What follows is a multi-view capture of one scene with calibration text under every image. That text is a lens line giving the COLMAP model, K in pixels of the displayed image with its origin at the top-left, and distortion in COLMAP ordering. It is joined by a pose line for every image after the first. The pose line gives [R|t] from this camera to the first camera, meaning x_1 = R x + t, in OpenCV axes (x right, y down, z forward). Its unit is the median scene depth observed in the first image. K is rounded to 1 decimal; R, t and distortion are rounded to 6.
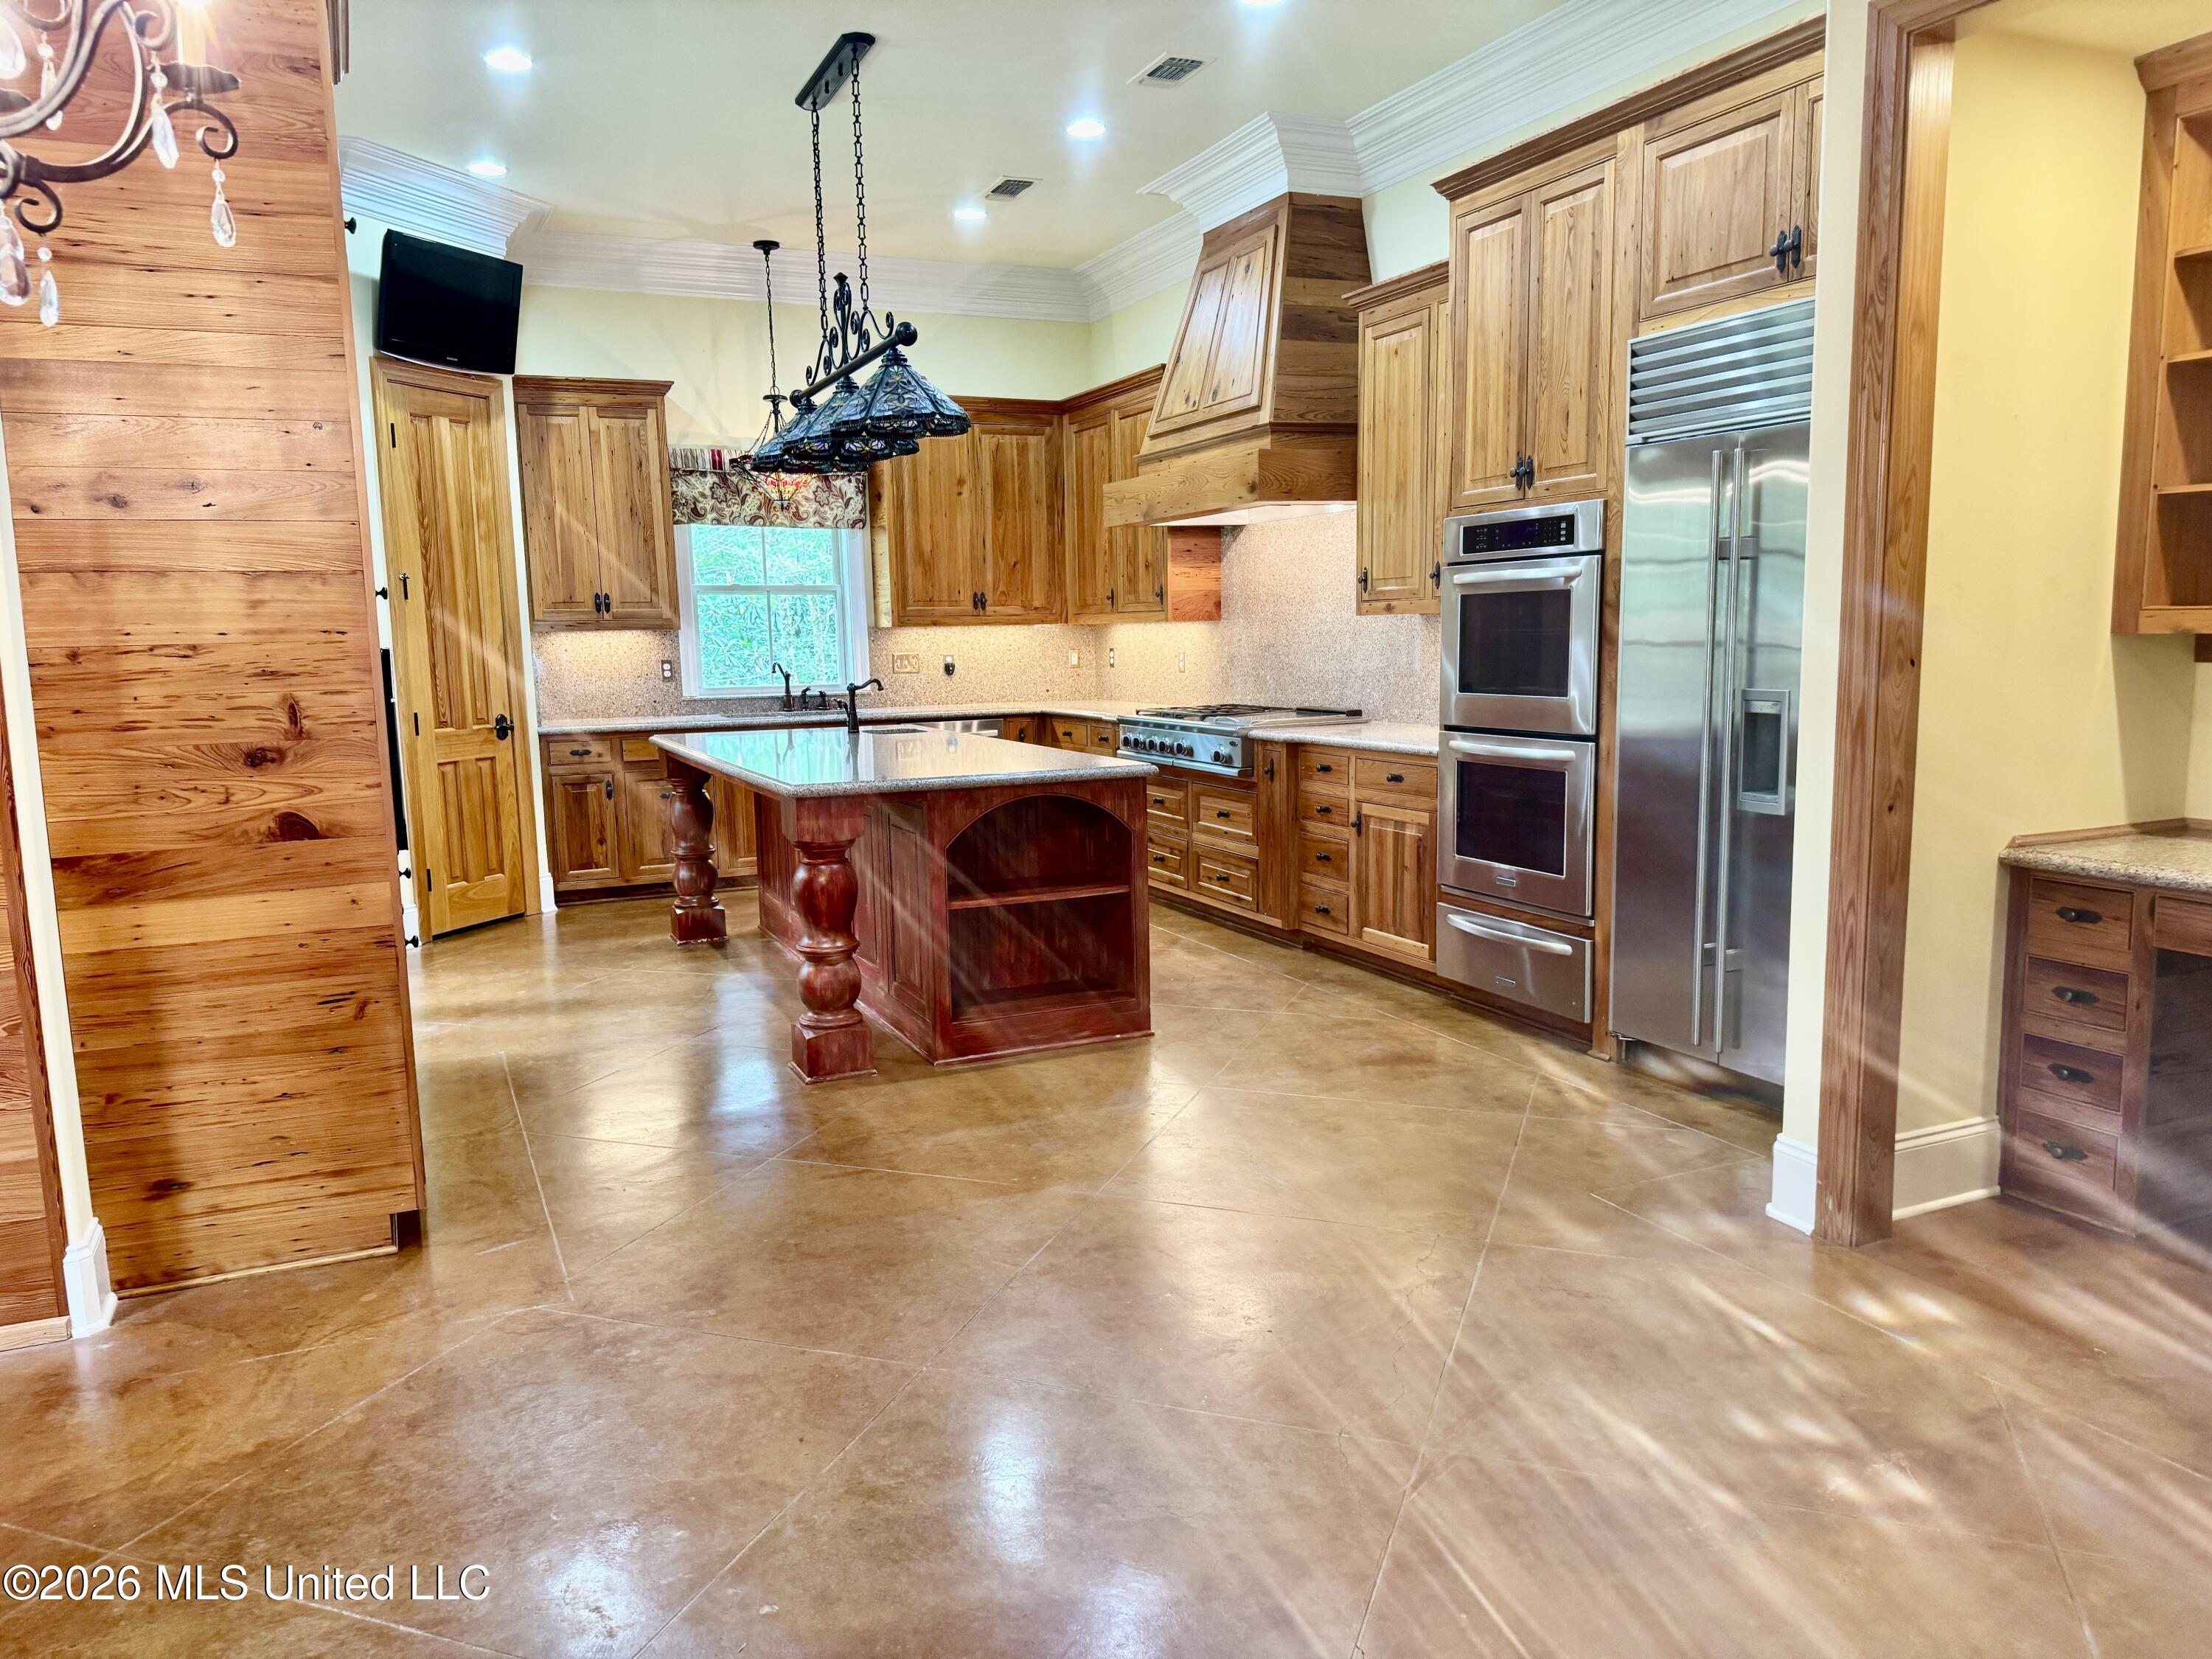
lens RADIAL K [[1553.1, 0, 1081.0], [0, 1553.1, 854.2], [0, 0, 1]] dist [0.076296, -0.098517]
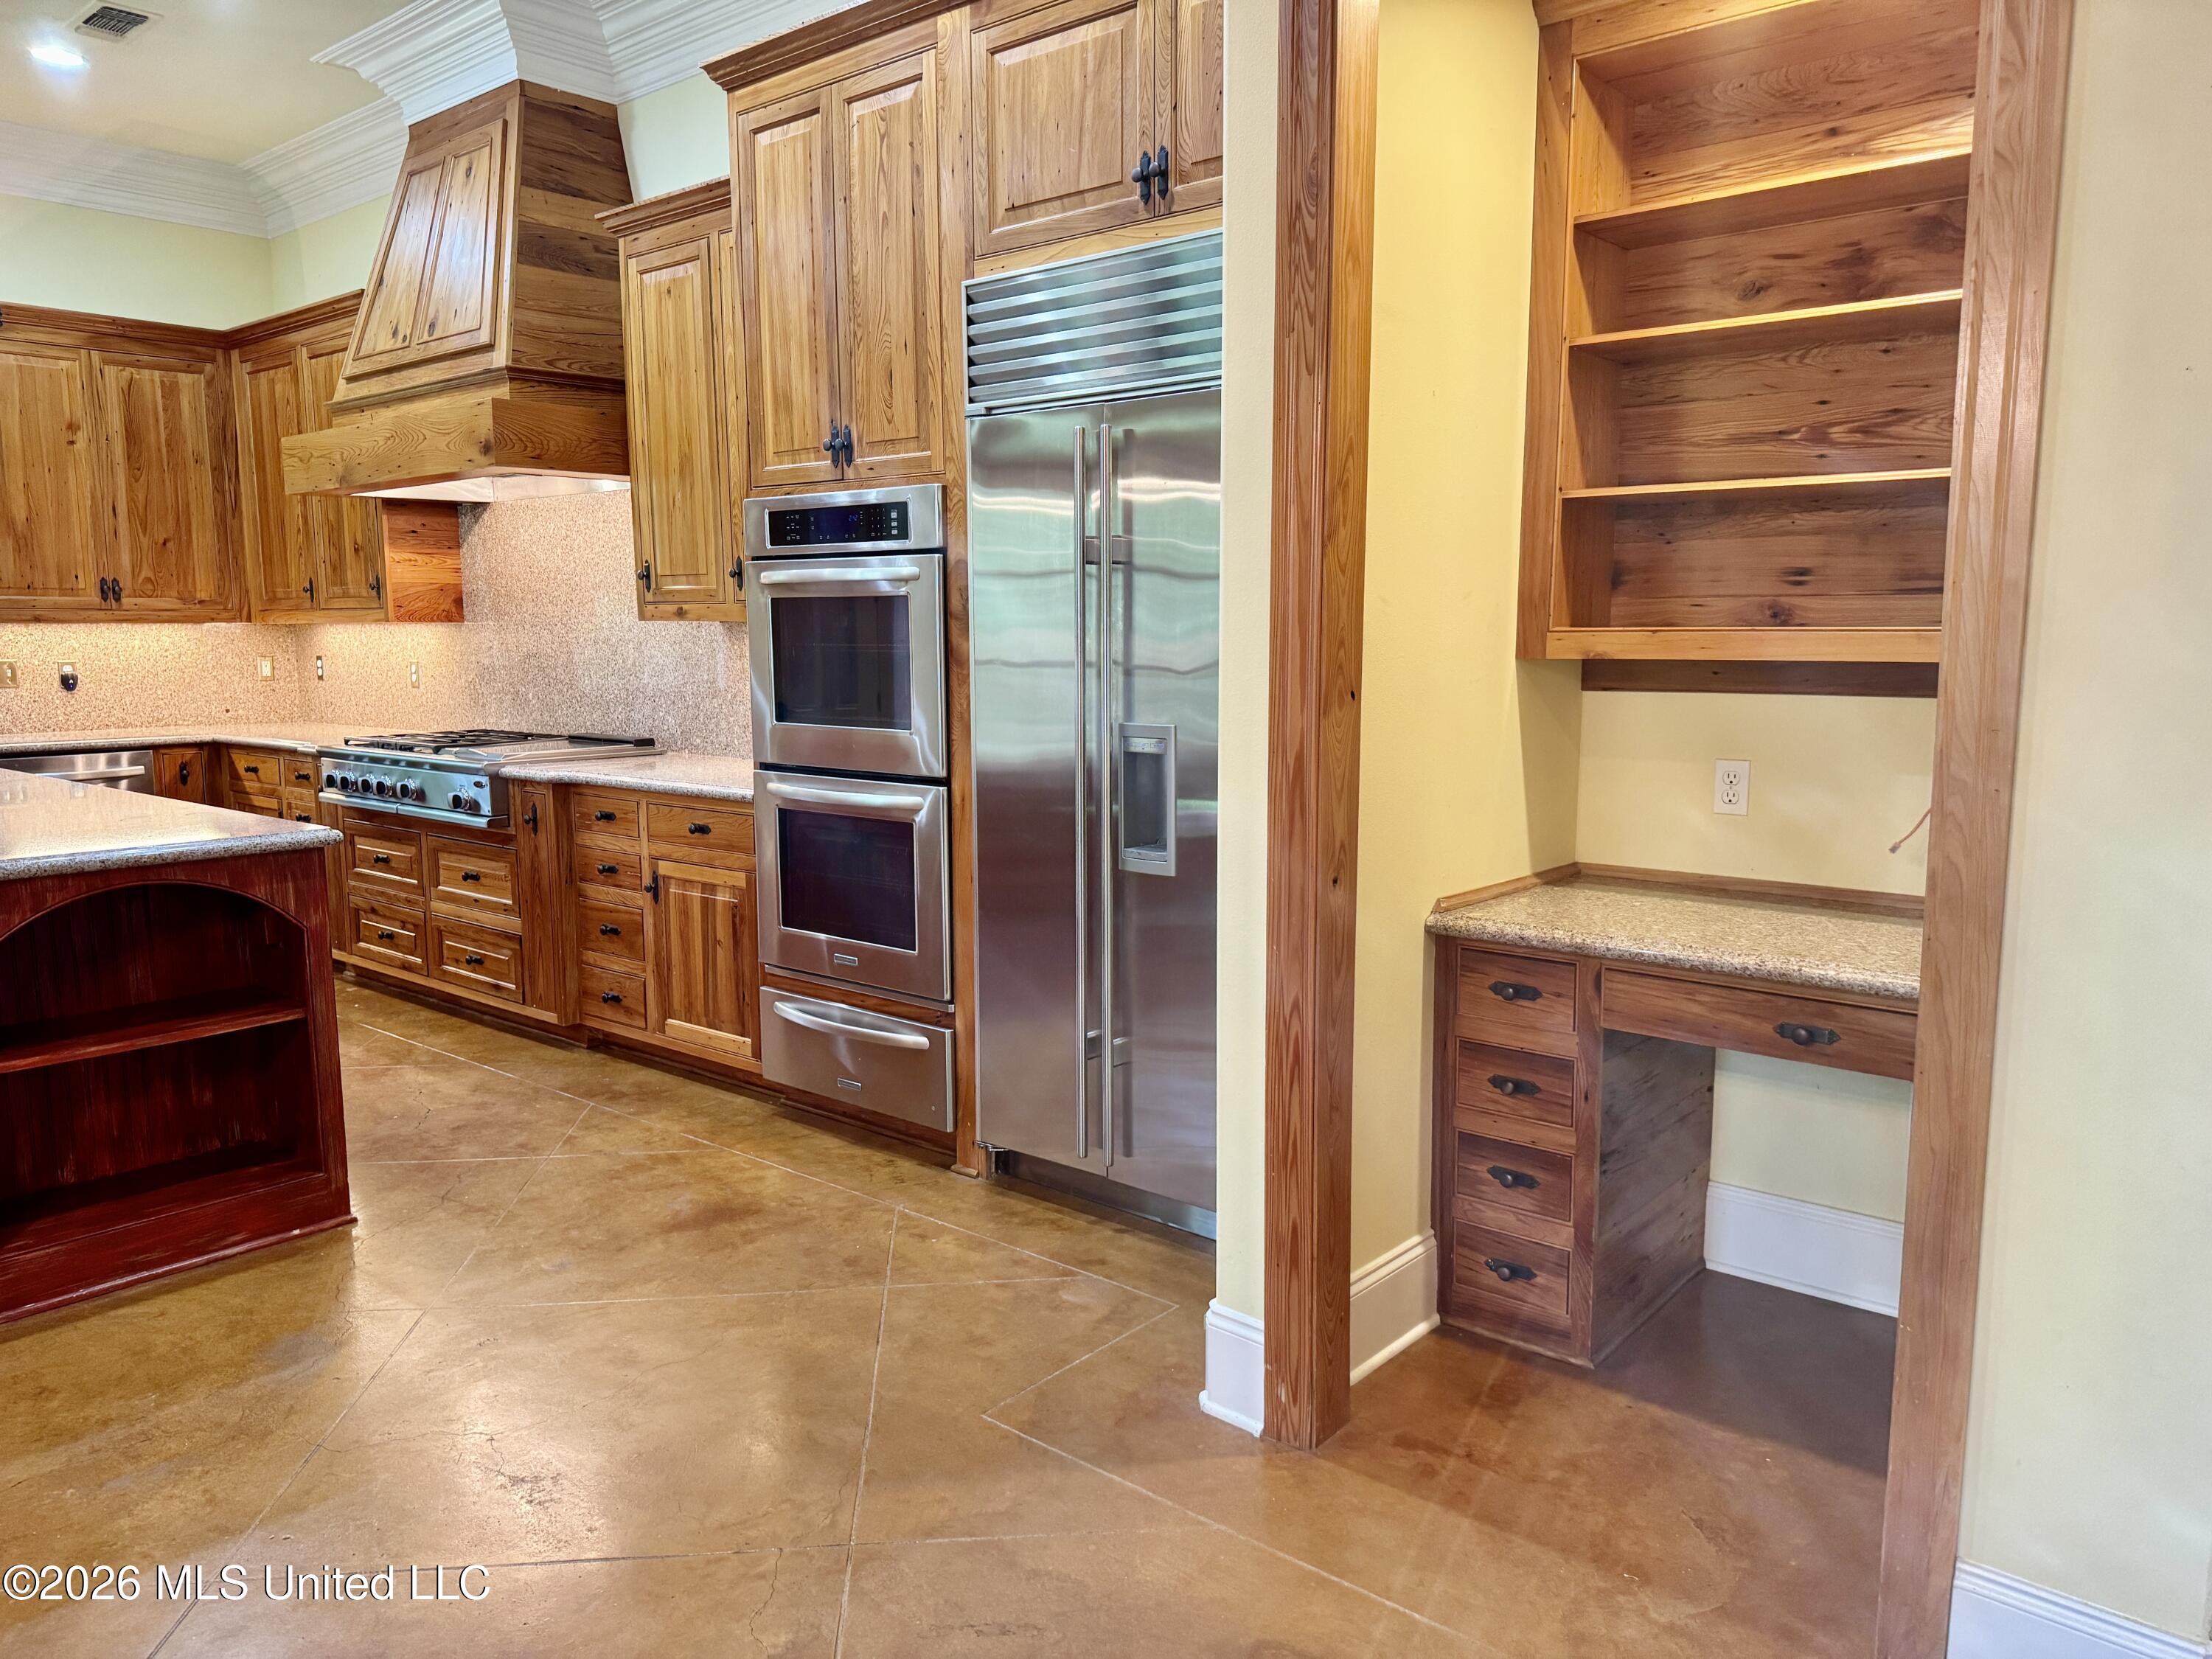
lens RADIAL K [[1553.1, 0, 1110.9], [0, 1553.1, 834.7], [0, 0, 1]] dist [0.076296, -0.098517]
pose [[0.898957, -0.040460, 0.436164, 0.052707], [0.048652, 0.998787, -0.007622, -0.034174], [-0.435326, 0.028072, 0.899835, 0.233686]]
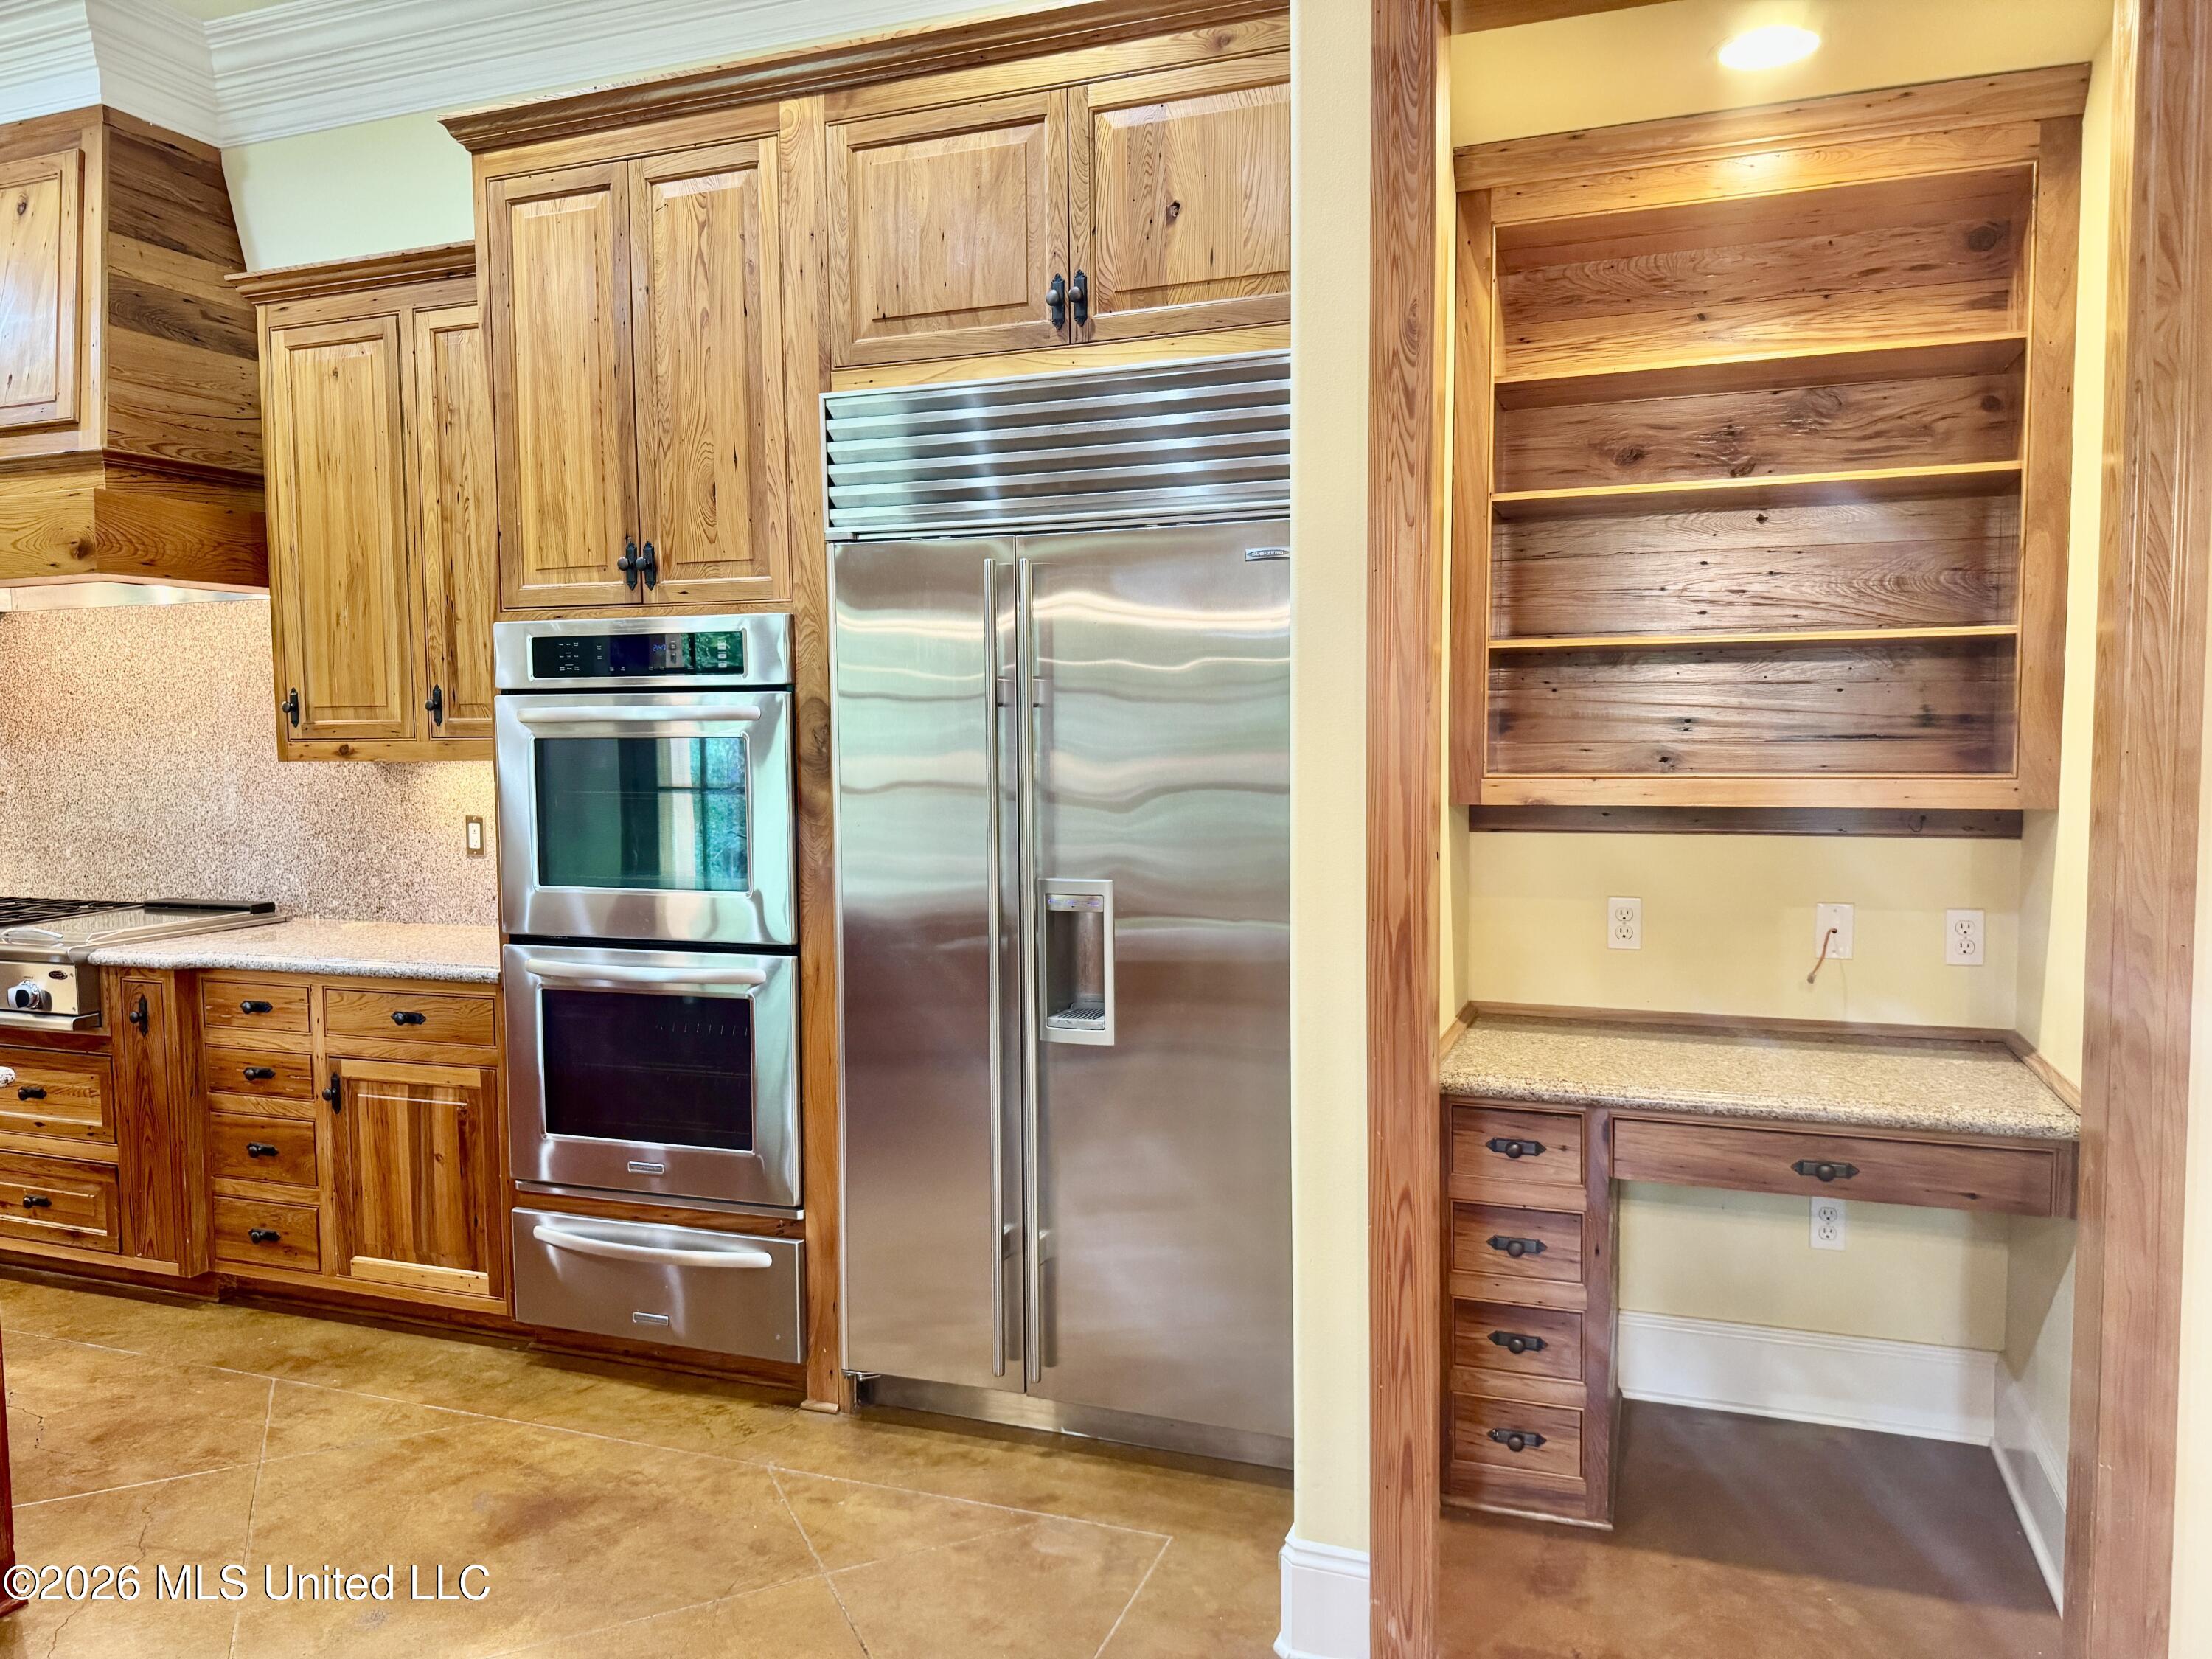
lens RADIAL K [[1553.1, 0, 1108.0], [0, 1553.1, 834.9], [0, 0, 1]] dist [0.076296, -0.098517]
pose [[0.695121, -0.033624, 0.718106, -0.067915], [0.099185, 0.993838, -0.049475, -0.072365], [-0.712018, 0.105616, 0.694172, 0.390762]]
